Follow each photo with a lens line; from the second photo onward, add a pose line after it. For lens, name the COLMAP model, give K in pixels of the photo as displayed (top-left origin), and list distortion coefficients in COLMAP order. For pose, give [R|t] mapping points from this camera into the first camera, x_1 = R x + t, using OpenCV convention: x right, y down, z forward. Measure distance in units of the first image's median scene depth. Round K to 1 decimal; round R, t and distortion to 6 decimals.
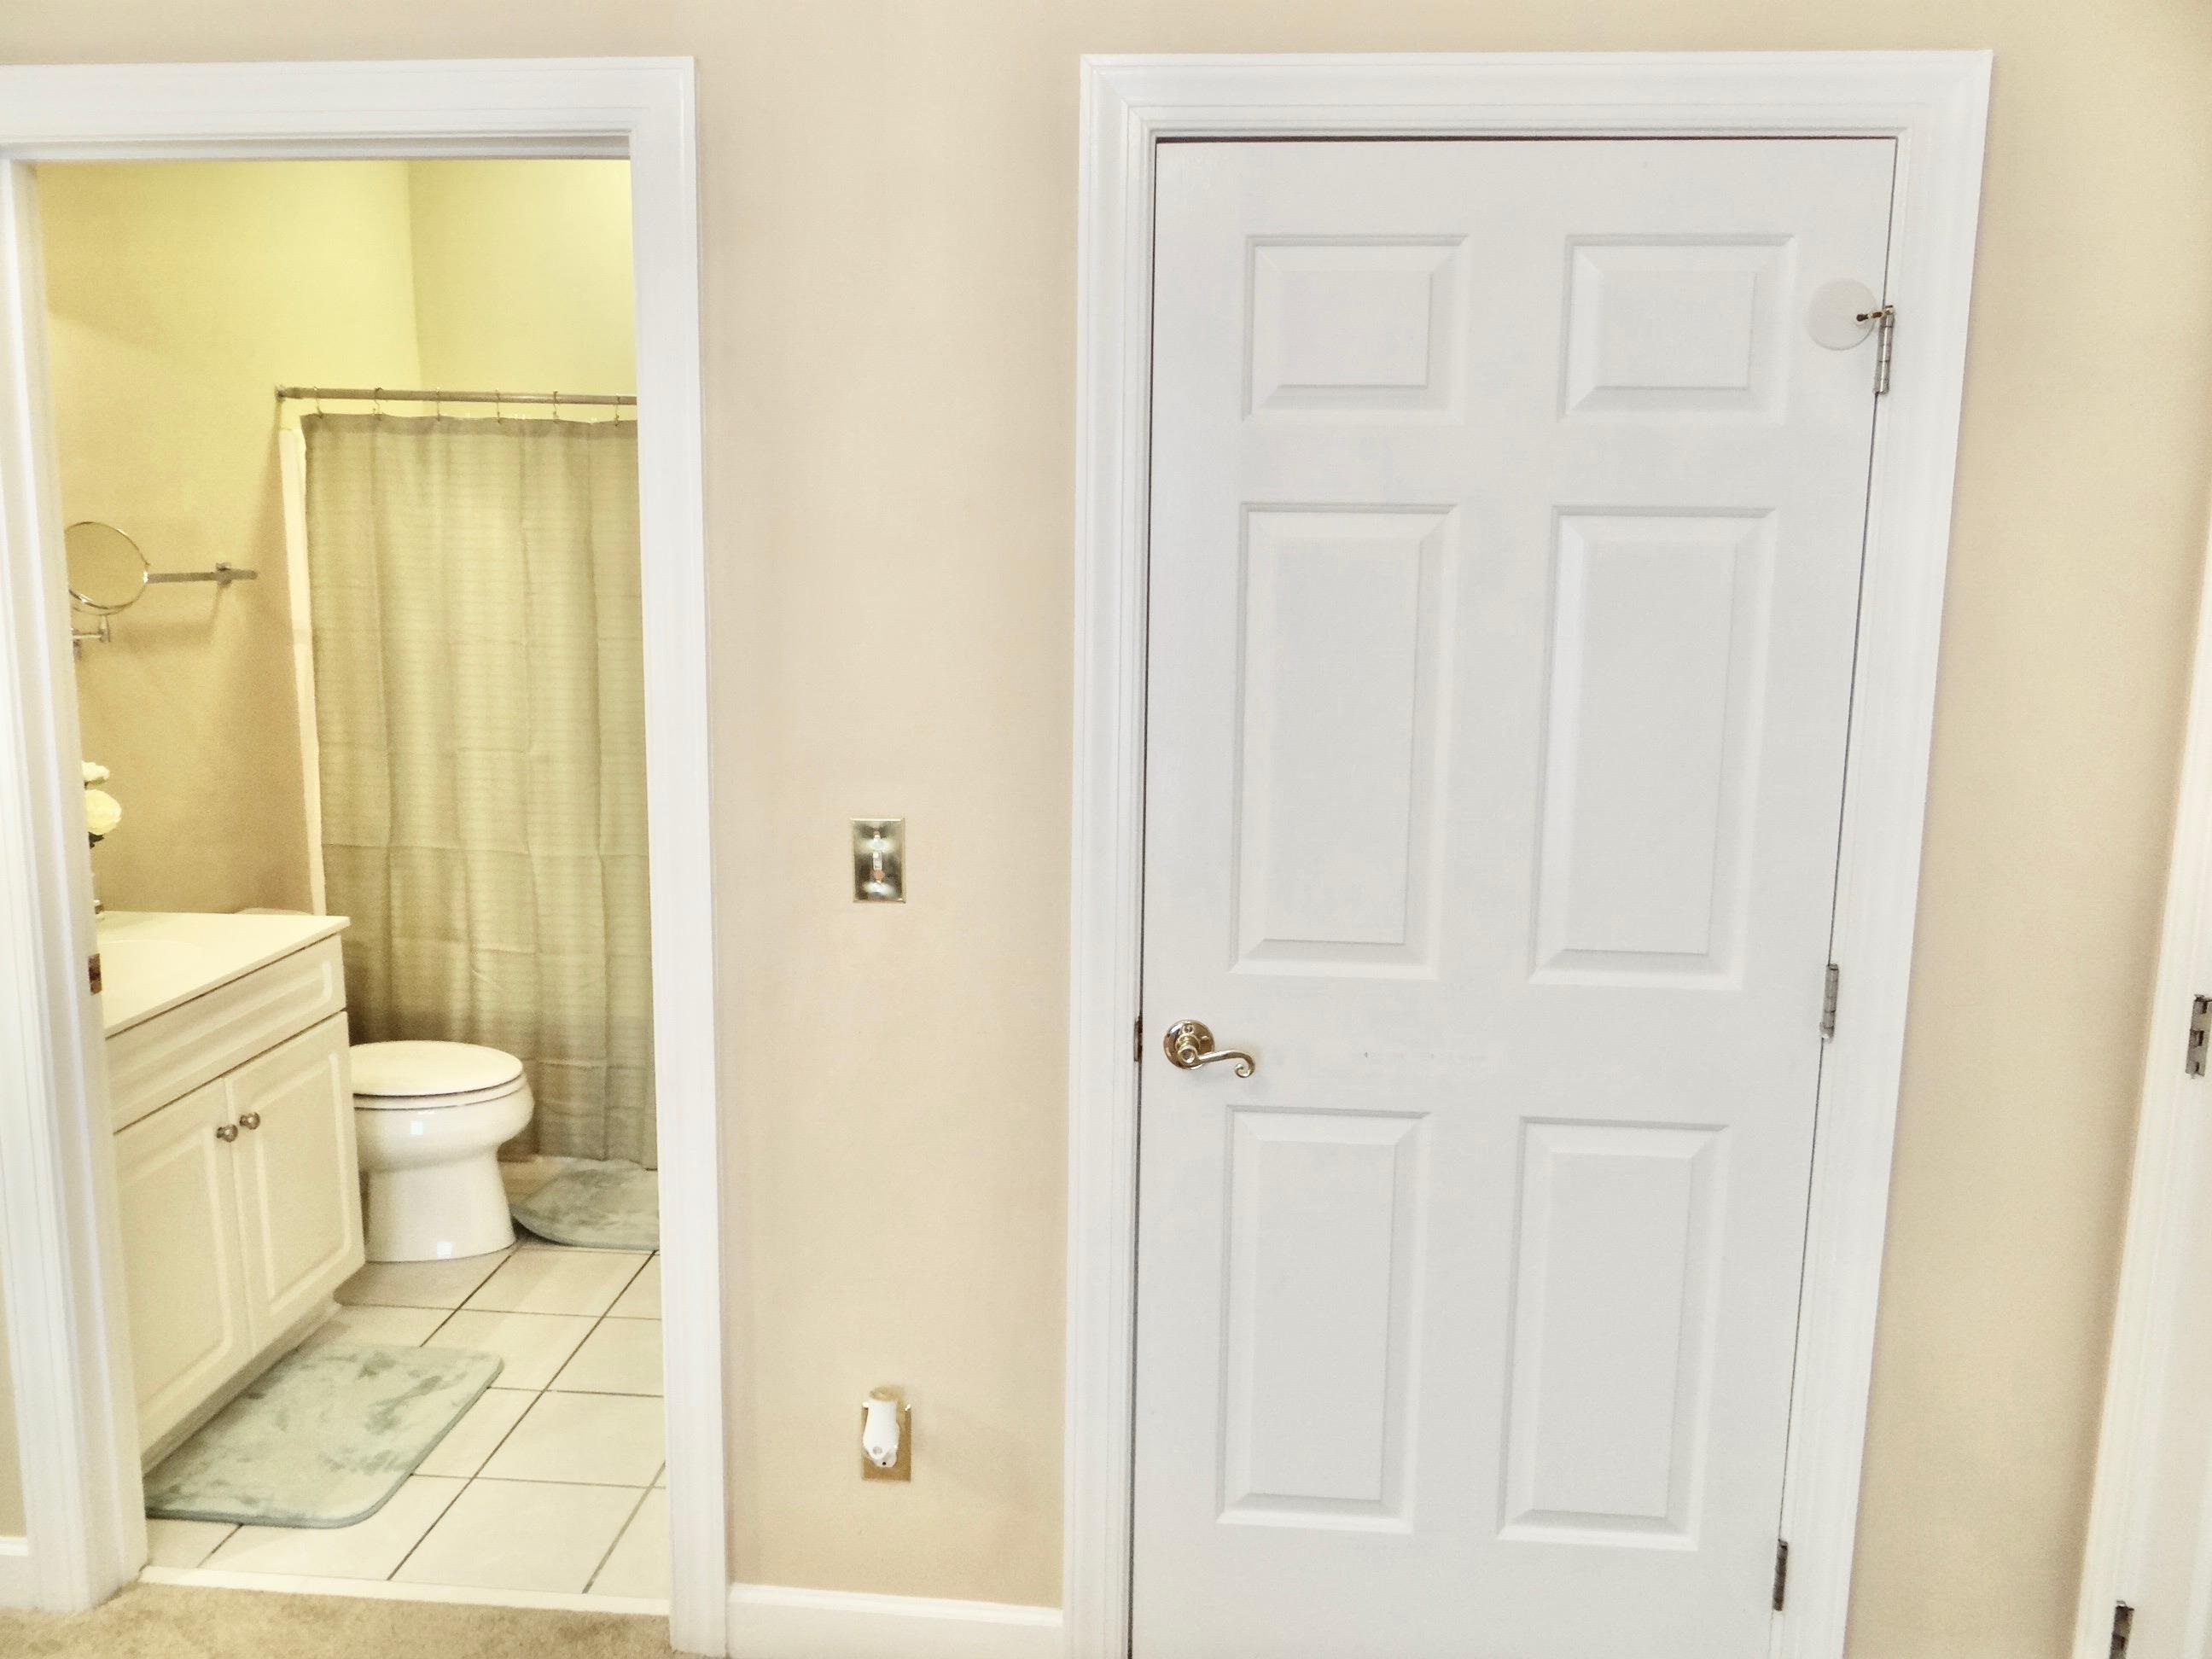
lens RADIAL K [[1751.9, 0, 1105.7], [0, 1751.9, 823.0], [0, 0, 1]] dist [0.003288, -0.012064]
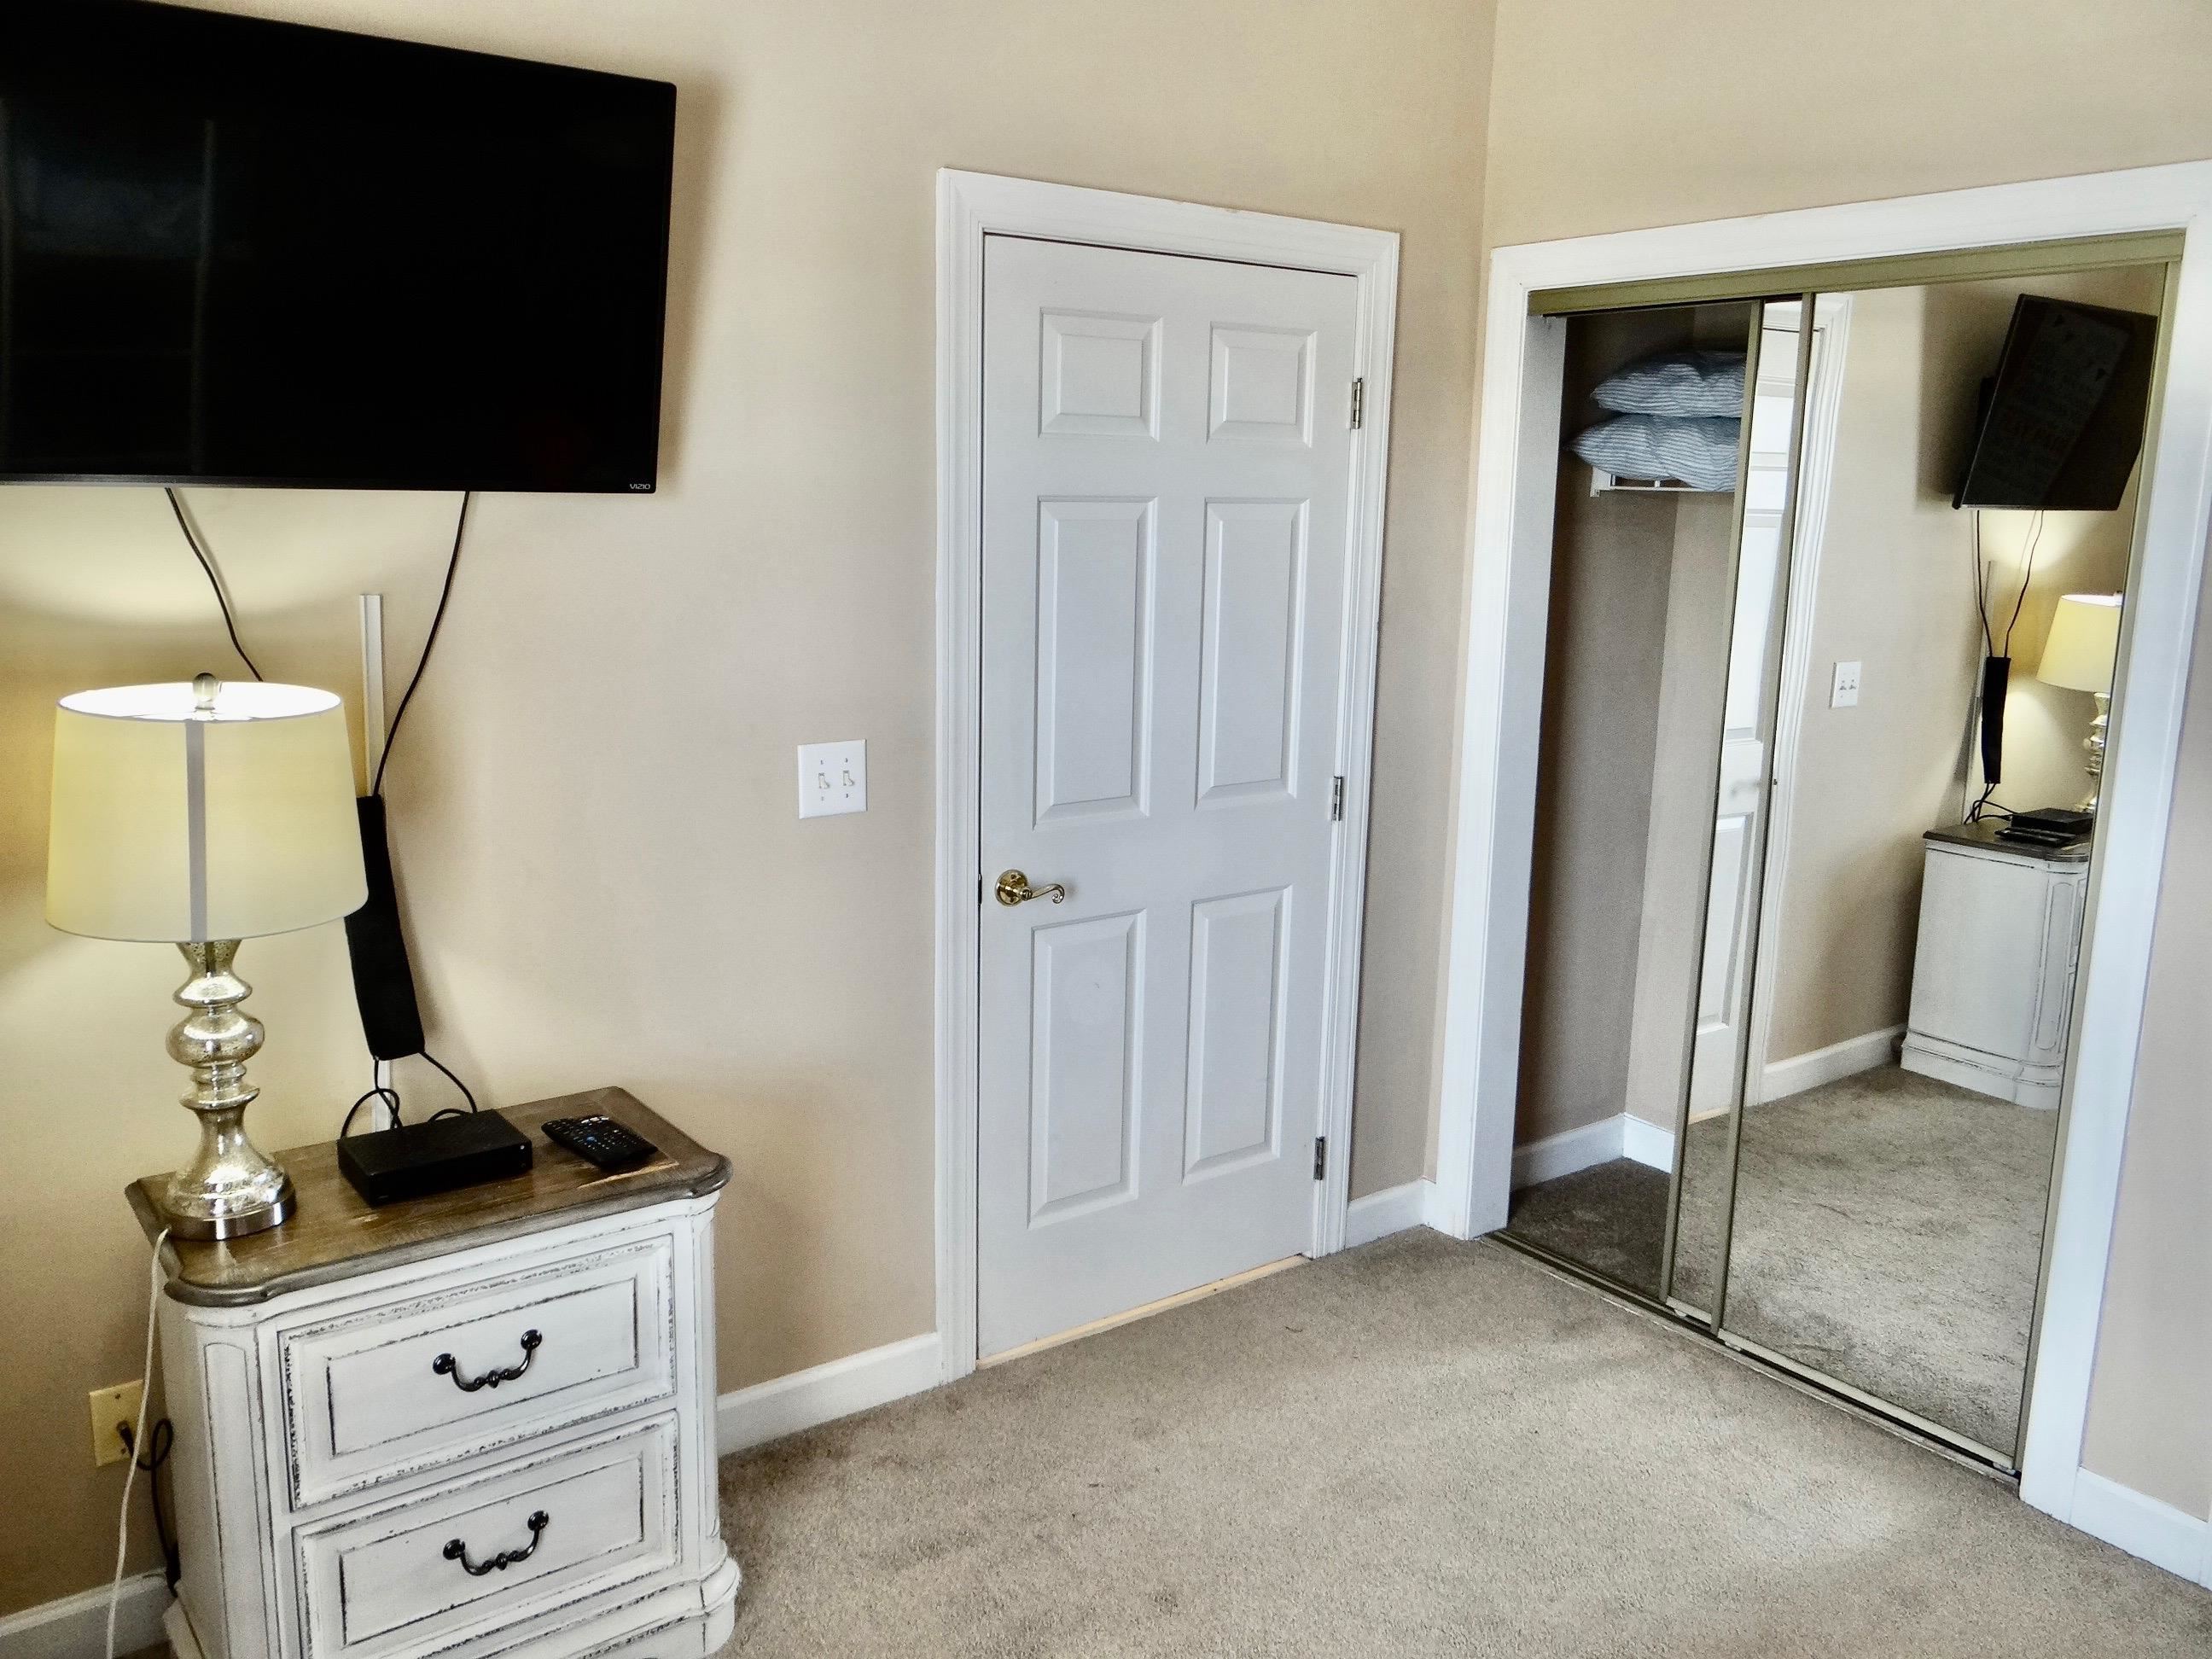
lens RADIAL K [[1751.9, 0, 1107.0], [0, 1751.9, 821.3], [0, 0, 1]] dist [0.003288, -0.012064]
pose [[0.742927, -0.135565, 0.655501, -0.806273], [0.123945, 0.990203, 0.064310, -0.005015], [-0.657797, 0.033468, 0.752451, -0.096751]]
